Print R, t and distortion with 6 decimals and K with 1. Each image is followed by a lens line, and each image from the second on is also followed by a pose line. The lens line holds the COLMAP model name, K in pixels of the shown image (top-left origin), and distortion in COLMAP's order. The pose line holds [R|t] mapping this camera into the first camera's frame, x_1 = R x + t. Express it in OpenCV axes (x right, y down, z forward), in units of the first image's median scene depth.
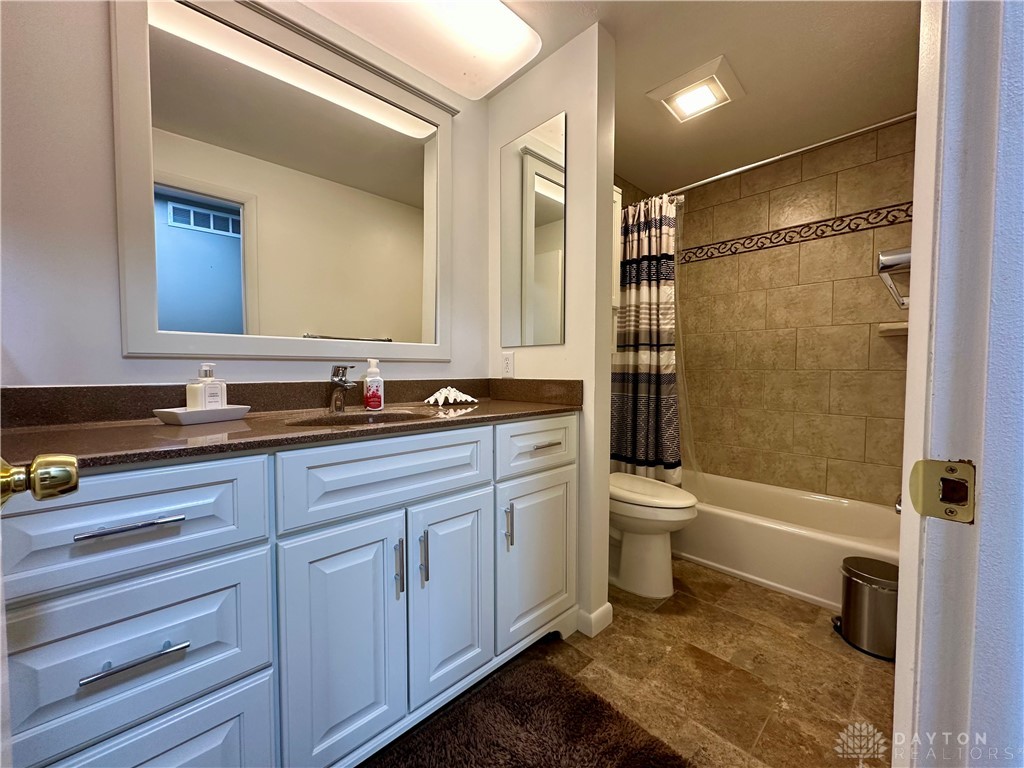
lens RADIAL K [[405.0, 0, 512.0], [0, 405.0, 384.0], [0, 0, 1]] dist [-0.001393, -0.000563]
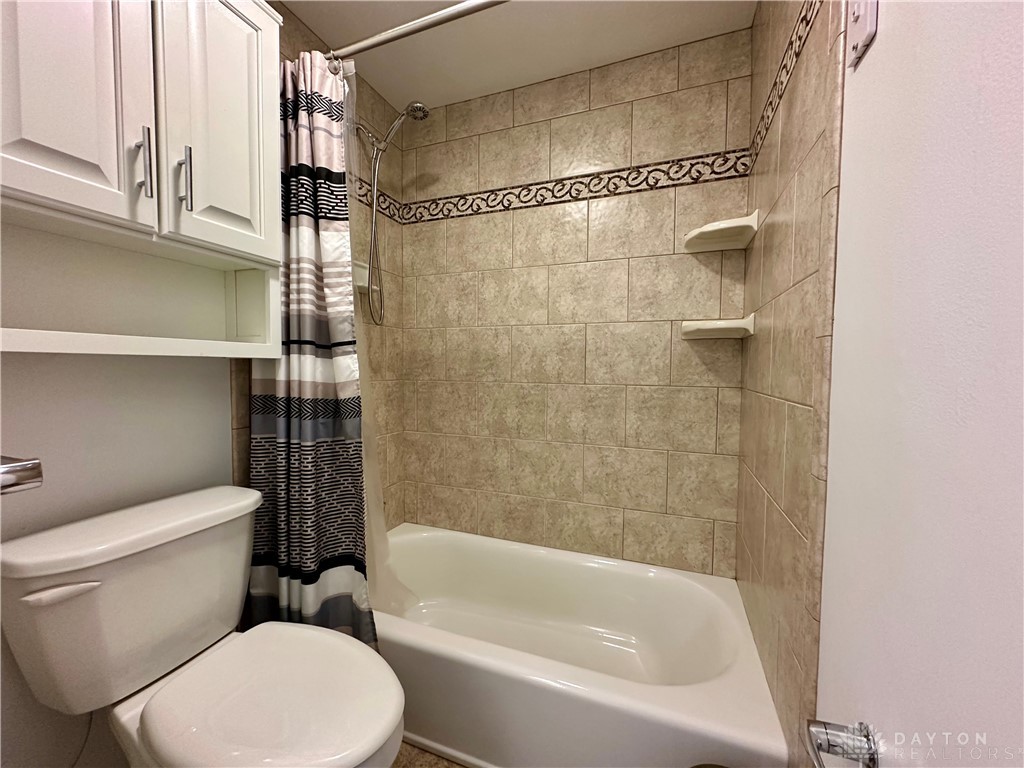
lens RADIAL K [[450.6, 0, 512.0], [0, 450.6, 384.0], [0, 0, 1]] dist [0.001360, 0.000222]
pose [[0.957007, 0.002700, 0.290054, 0.369286], [-0.002655, 0.999996, -0.000548, -0.035253], [-0.290054, -0.000246, 0.957010, 0.306683]]
